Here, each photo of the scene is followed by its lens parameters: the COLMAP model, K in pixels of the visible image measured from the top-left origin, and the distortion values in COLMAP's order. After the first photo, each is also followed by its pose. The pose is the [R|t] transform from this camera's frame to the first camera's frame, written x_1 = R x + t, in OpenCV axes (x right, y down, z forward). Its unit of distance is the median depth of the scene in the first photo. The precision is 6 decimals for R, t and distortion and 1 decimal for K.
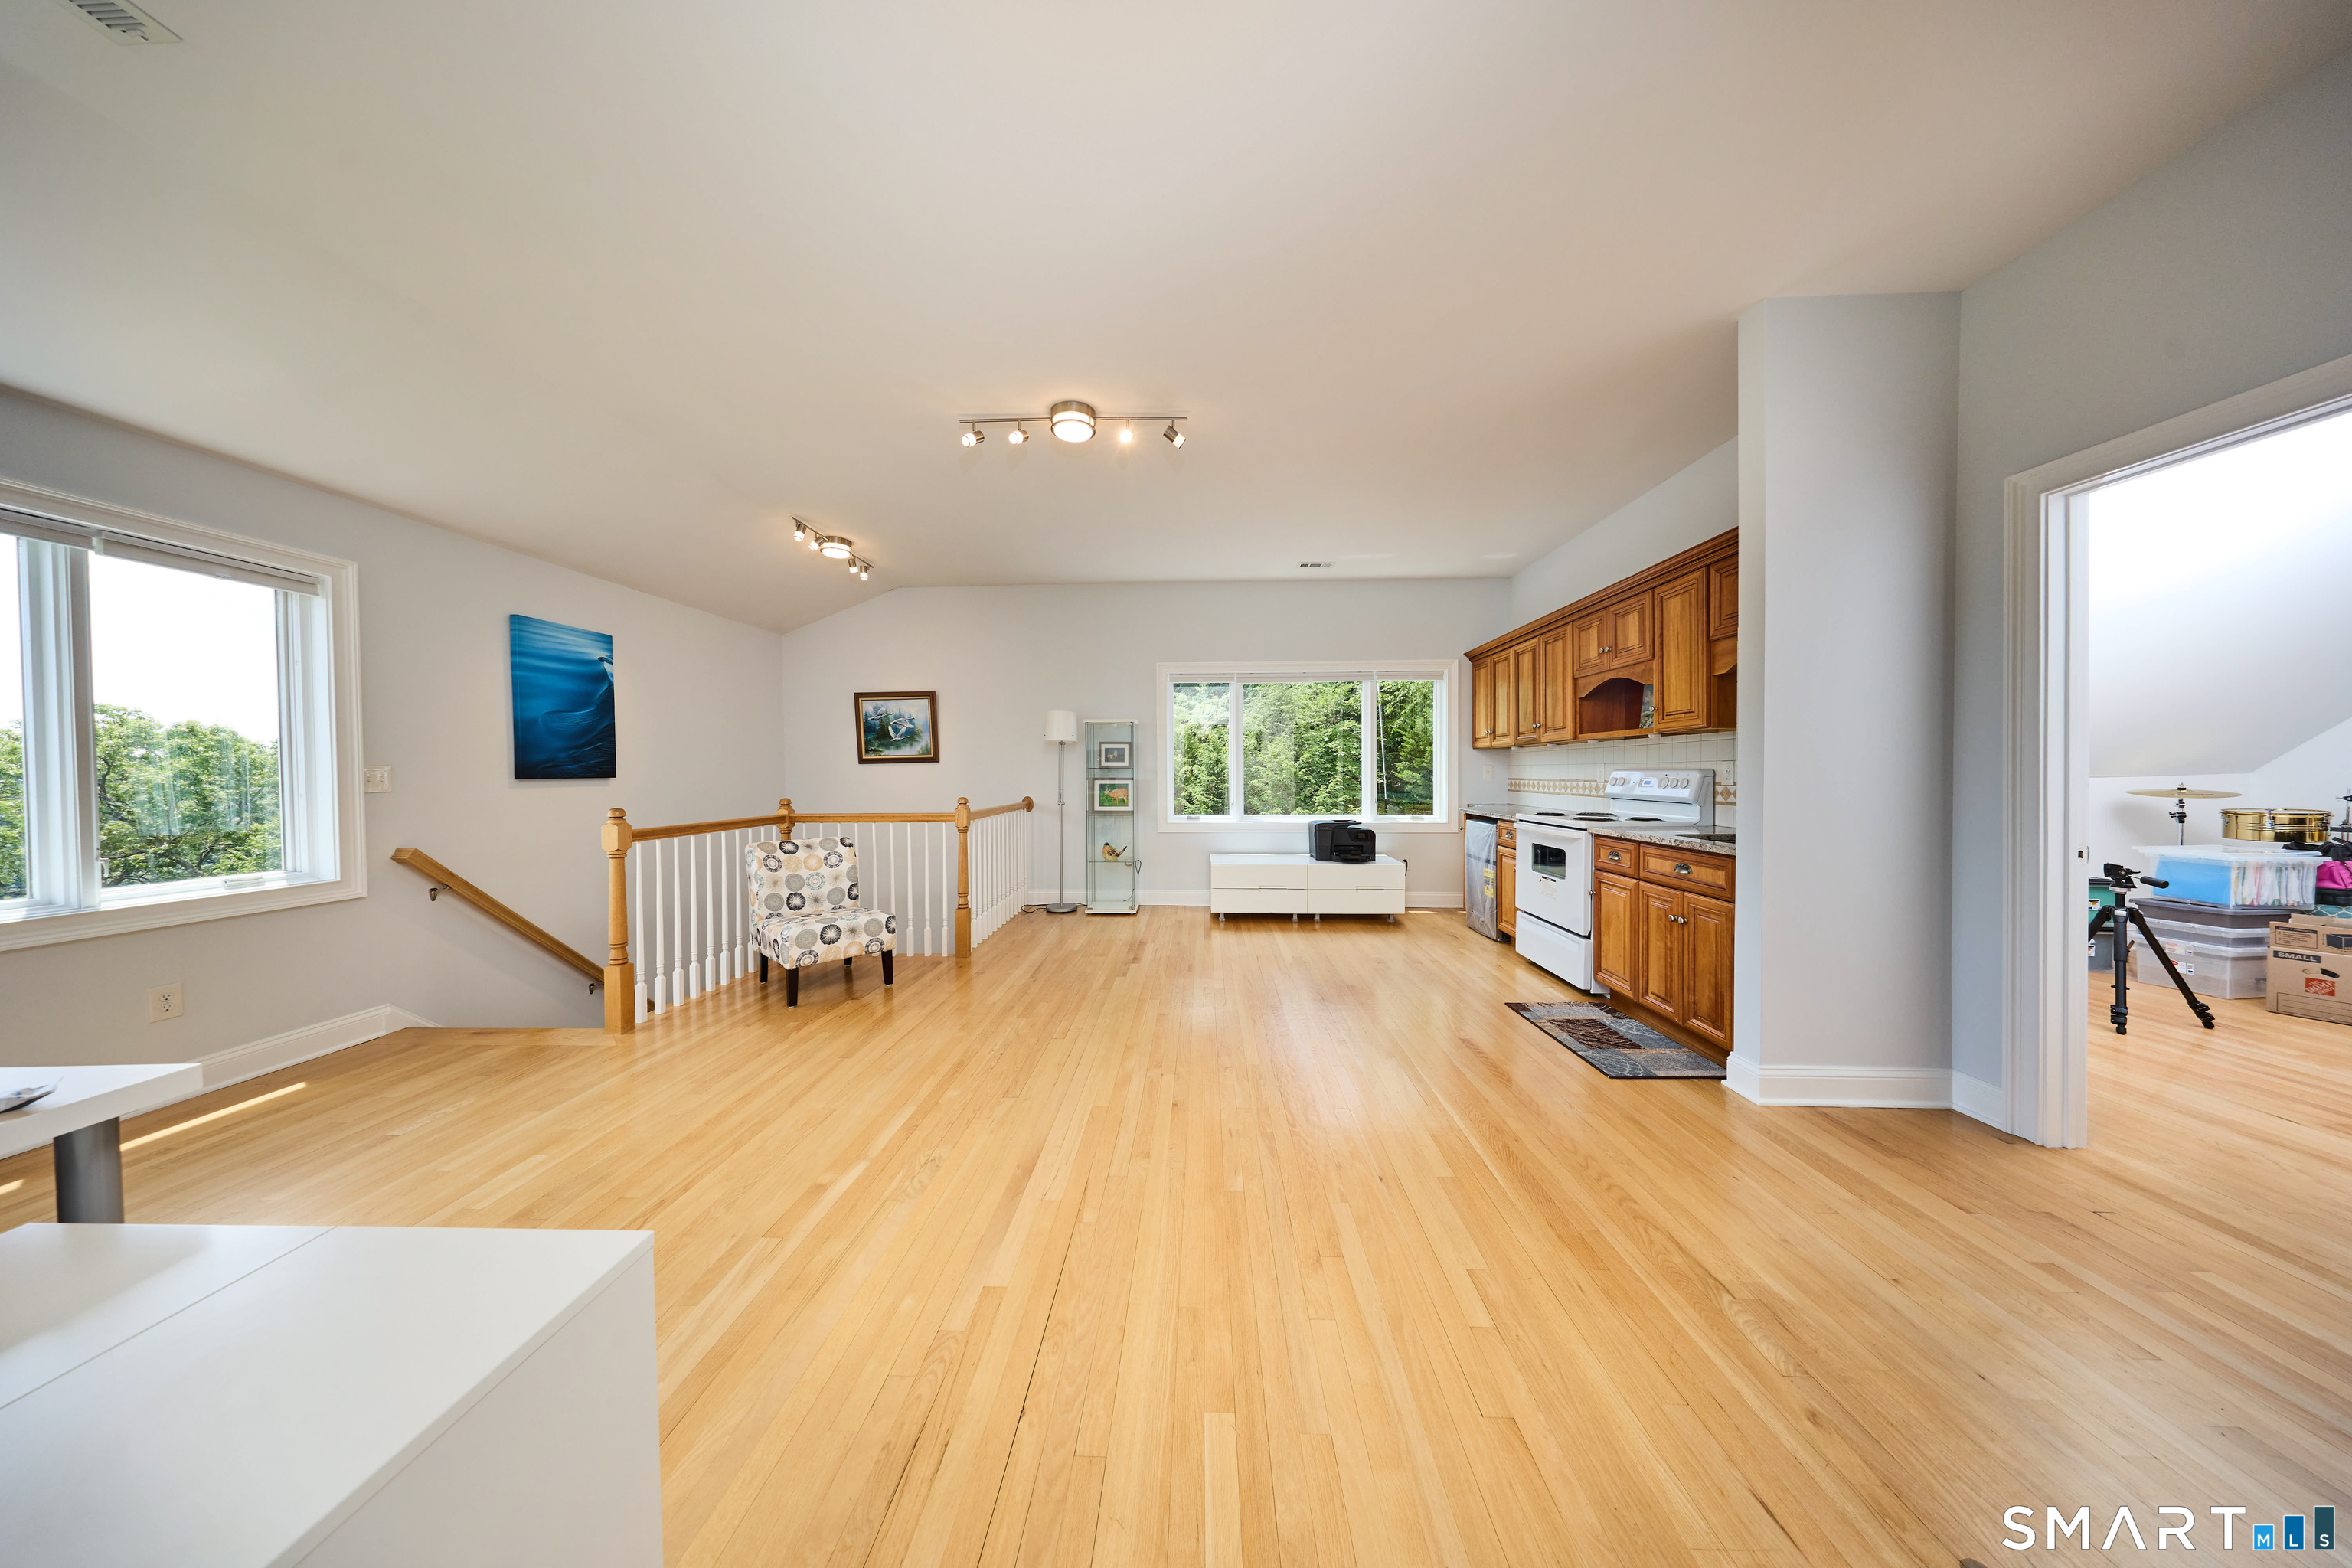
lens RADIAL K [[672.1, 0, 1174.3], [0, 672.1, 779.3], [0, 0, 1]] dist [-0.001604, -0.000008]
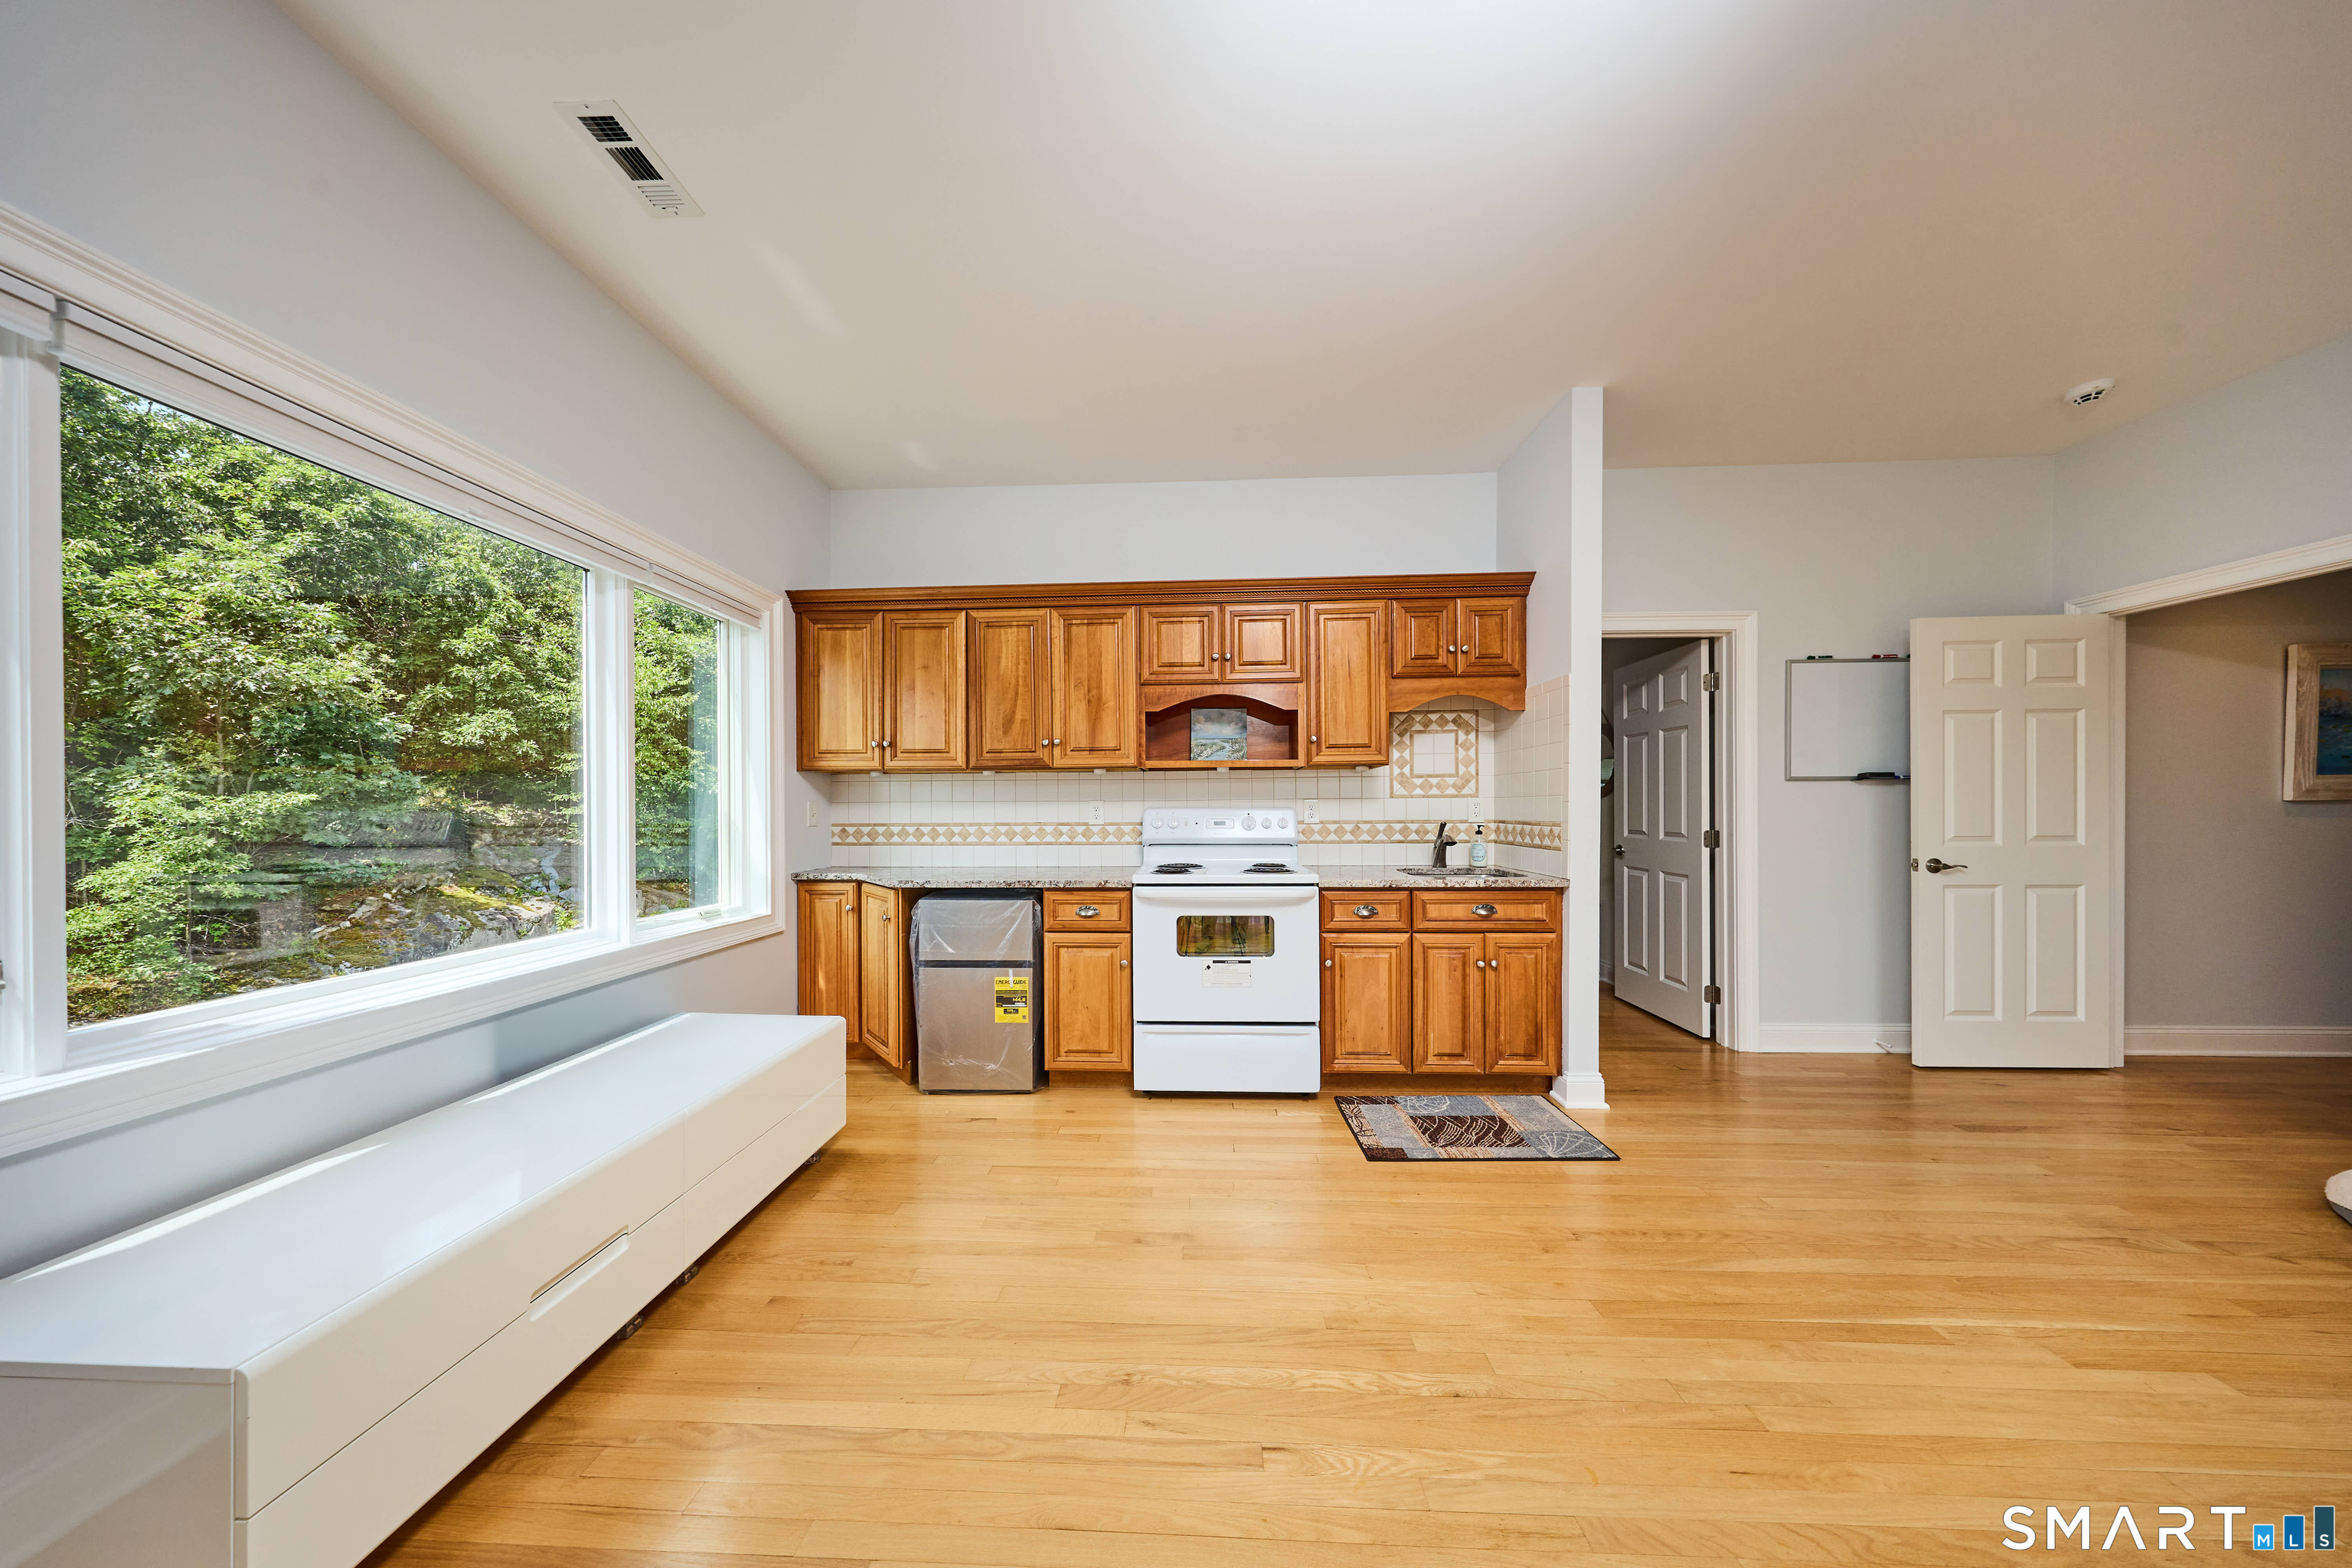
lens RADIAL K [[672.1, 0, 1170.2], [0, 672.1, 813.1], [0, 0, 1]] dist [-0.001604, -0.000008]
pose [[0.005916, -0.000533, 0.999982, -0.179481], [0.017492, 0.999847, 0.000430, -0.011351], [-0.999830, 0.017489, 0.005925, 1.271733]]
